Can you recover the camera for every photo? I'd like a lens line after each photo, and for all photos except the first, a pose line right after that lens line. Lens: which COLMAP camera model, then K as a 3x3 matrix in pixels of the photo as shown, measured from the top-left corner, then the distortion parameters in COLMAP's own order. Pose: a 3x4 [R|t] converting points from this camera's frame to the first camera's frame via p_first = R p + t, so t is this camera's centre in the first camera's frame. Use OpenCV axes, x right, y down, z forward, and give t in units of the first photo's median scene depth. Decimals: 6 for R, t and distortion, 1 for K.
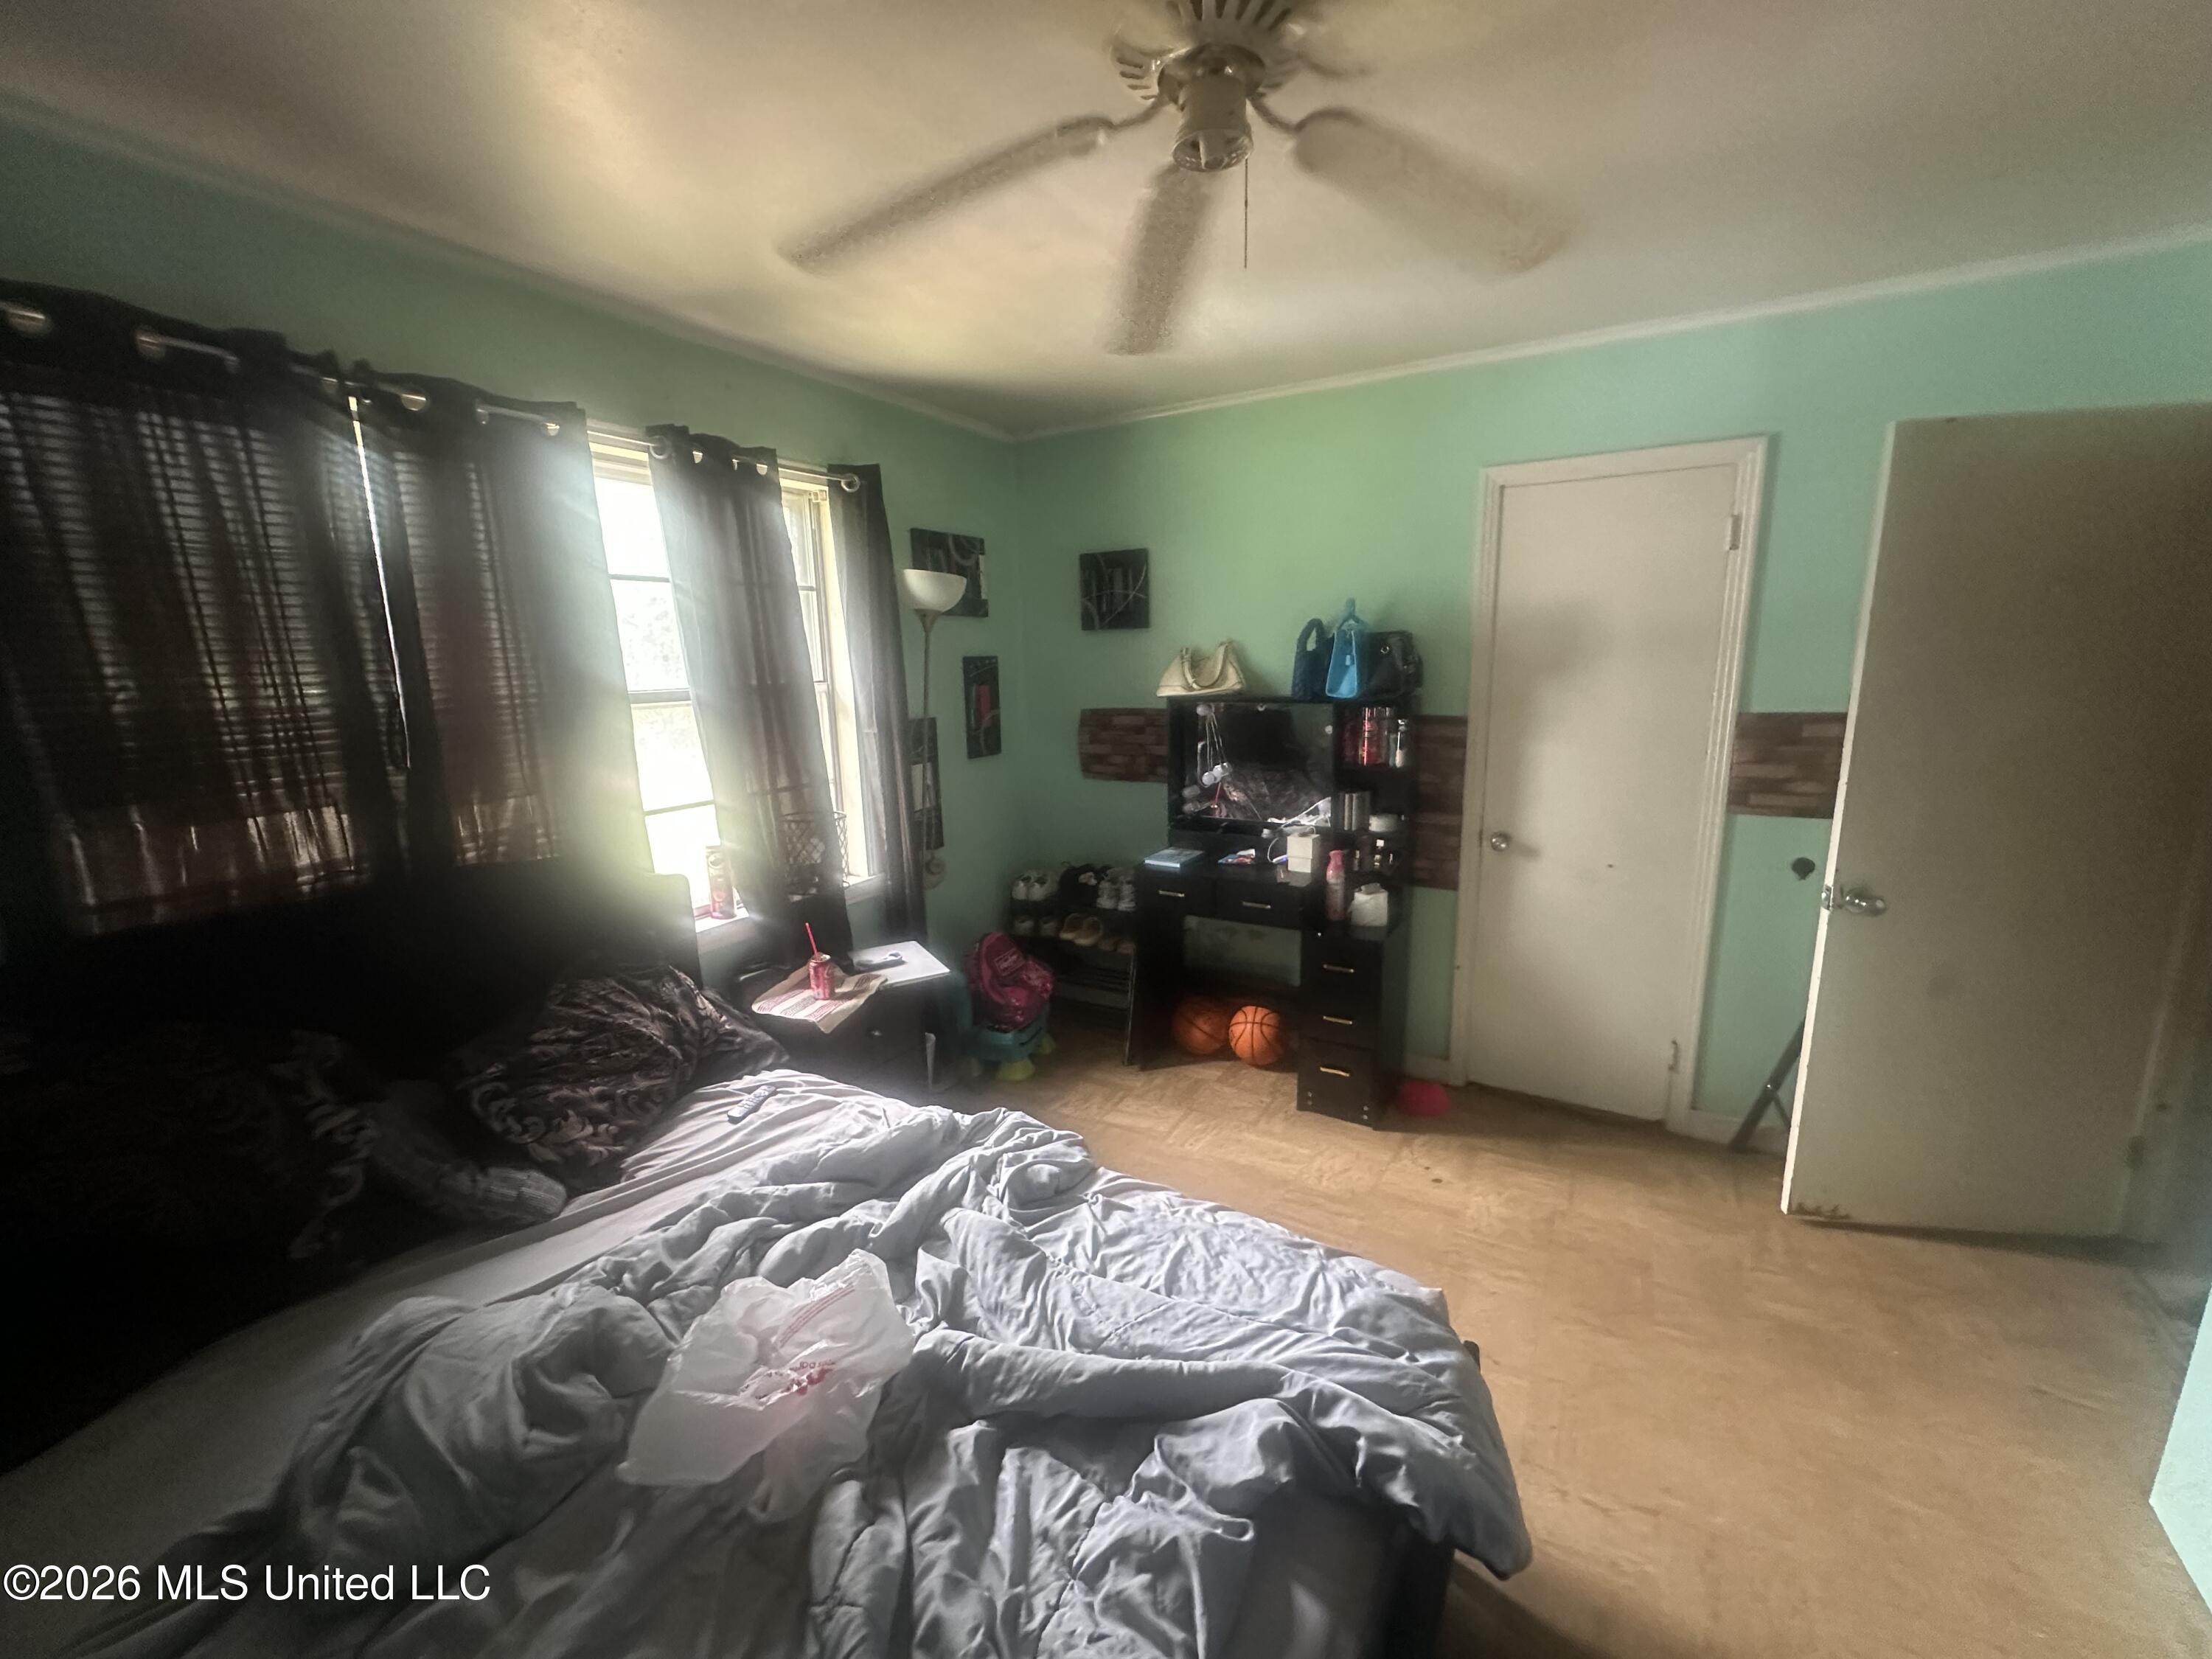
lens RADIAL K [[894.0, 0, 1099.6], [0, 894.0, 821.4], [0, 0, 1]] dist [-0.000613, 0.003835]
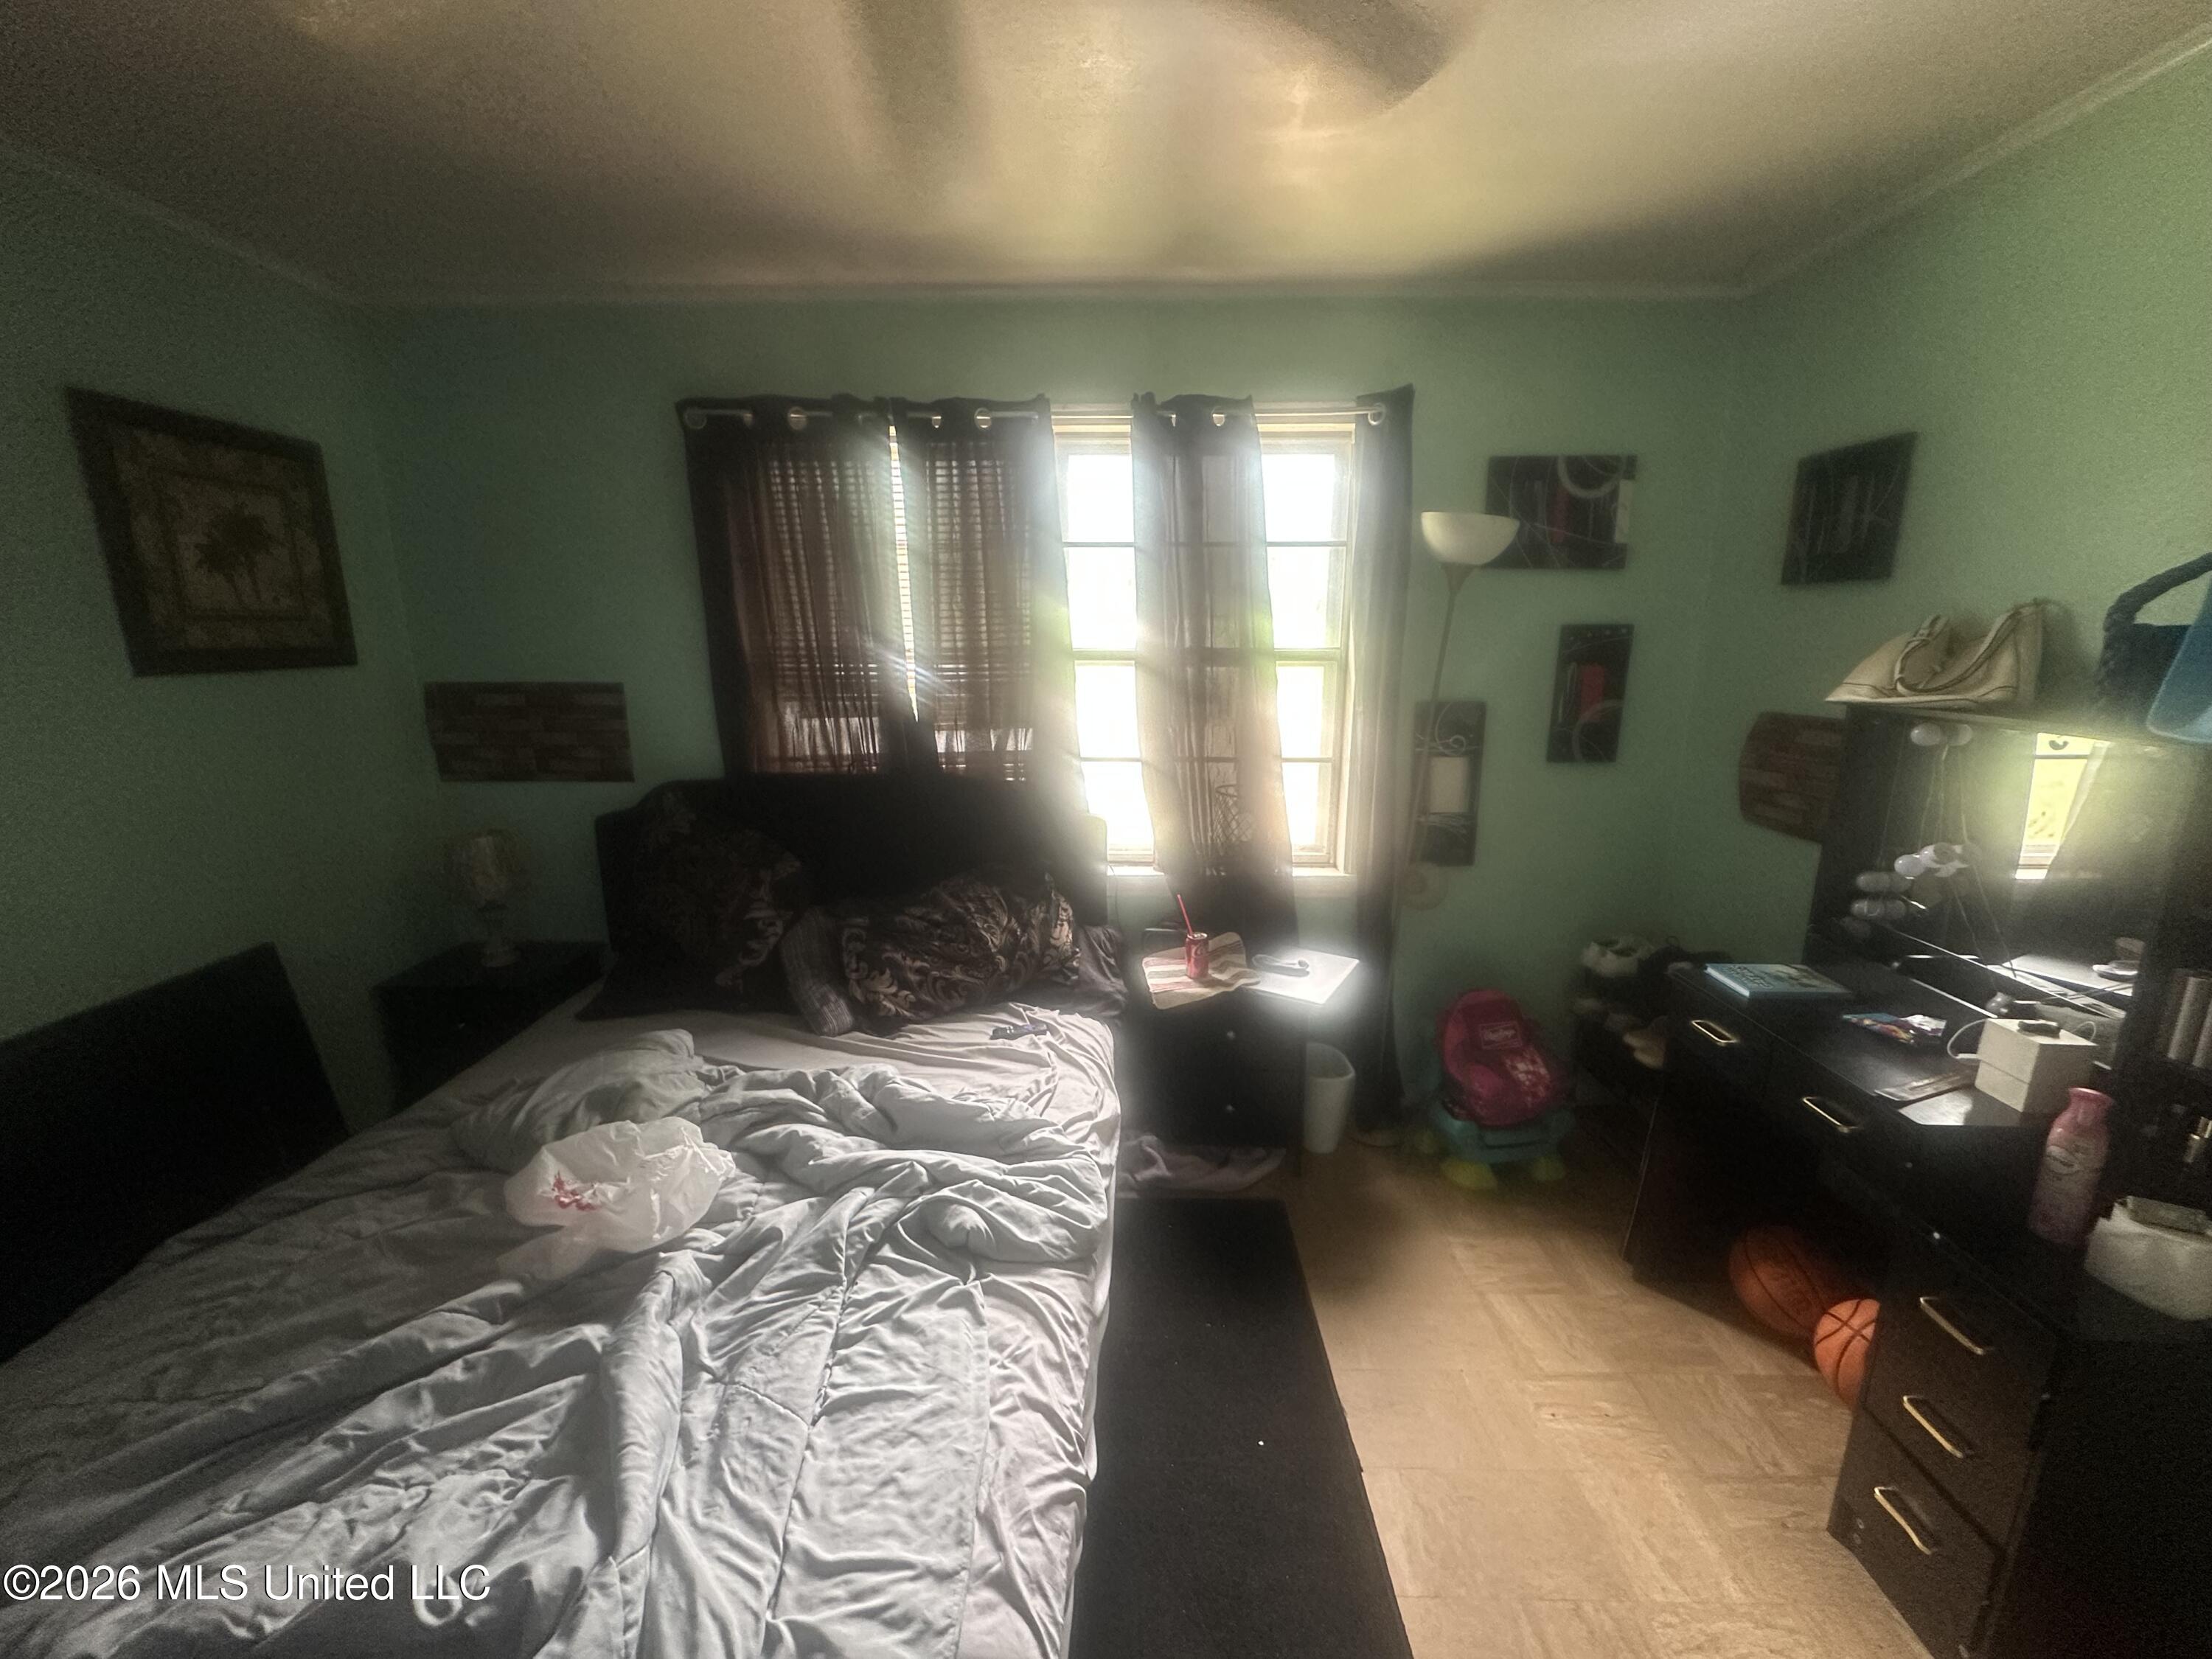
lens RADIAL K [[881.4, 0, 1105.5], [0, 881.4, 828.1], [0, 0, 1]] dist [-0.001349, 0.000321]
pose [[0.493335, 0.213526, -0.843224, 0.535791], [-0.172563, 0.974160, 0.145723, -0.104912], [0.852551, 0.073619, 0.517434, 0.534405]]
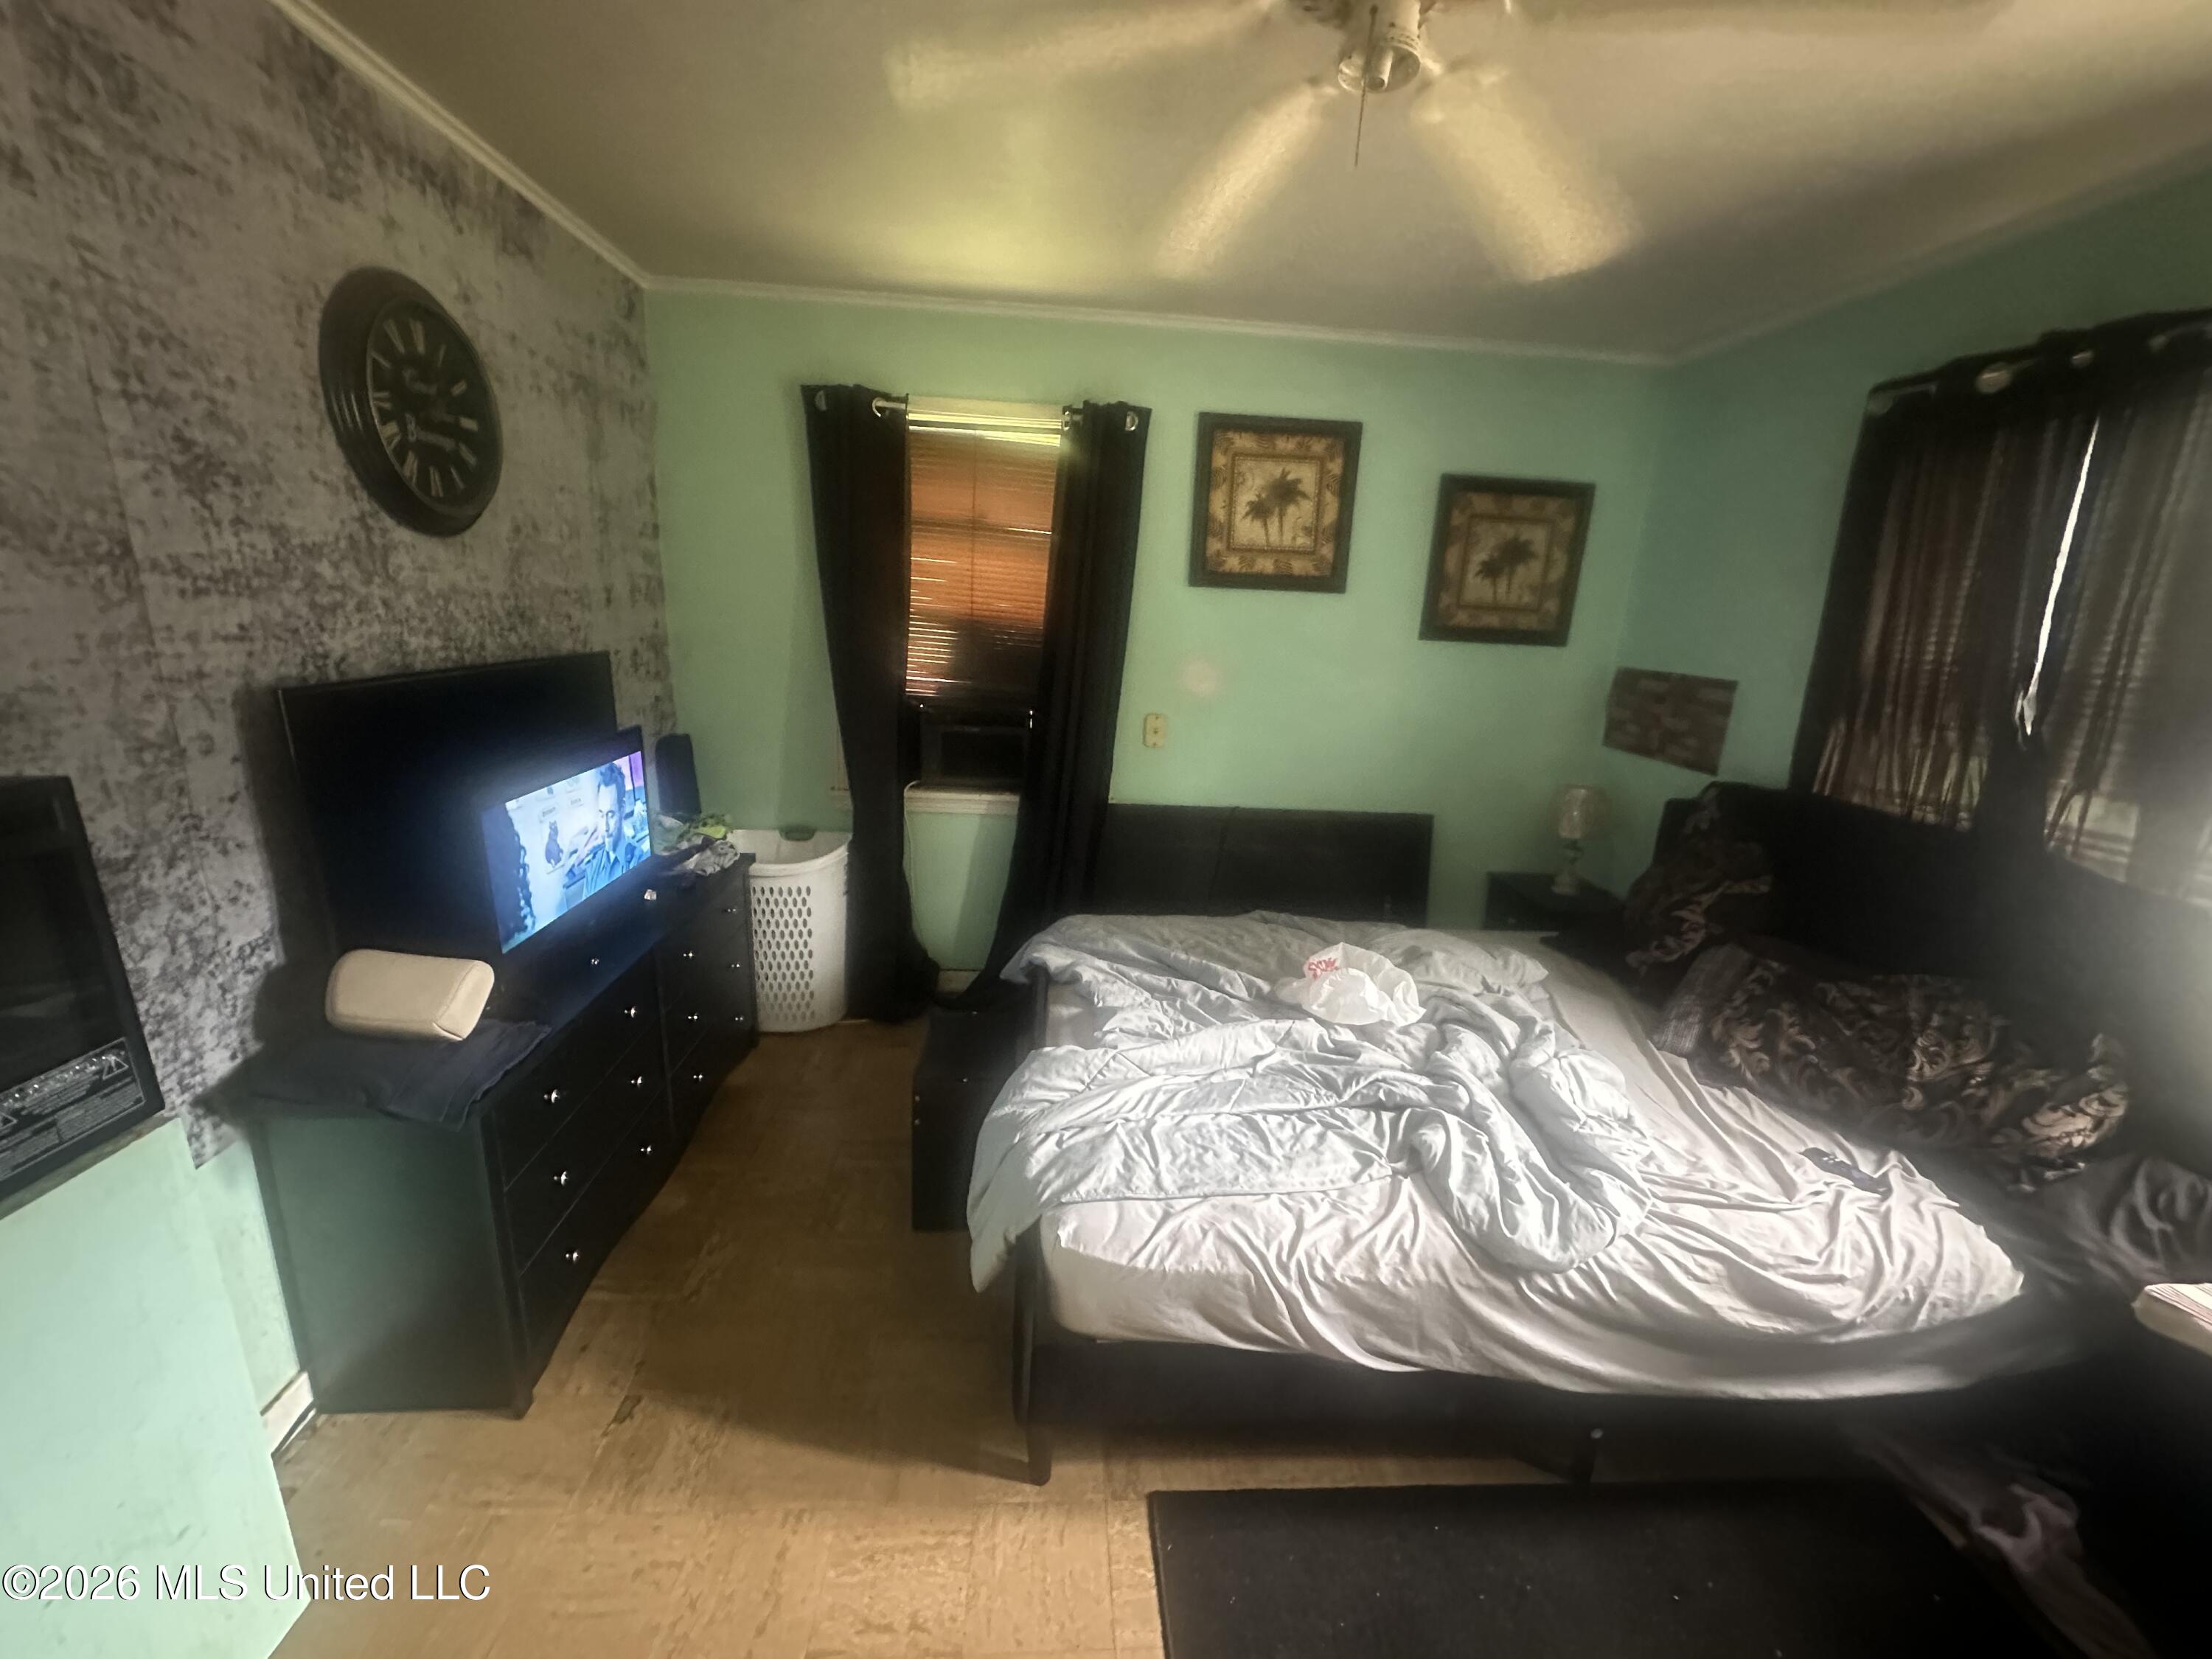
lens RADIAL K [[881.4, 0, 1105.5], [0, 881.4, 828.1], [0, 0, 1]] dist [-0.001349, 0.000321]
pose [[-0.827960, 0.118569, -0.548109, 0.598073], [-0.139161, 0.903379, 0.405636, -0.208823], [0.543246, 0.412126, -0.731462, 1.134042]]
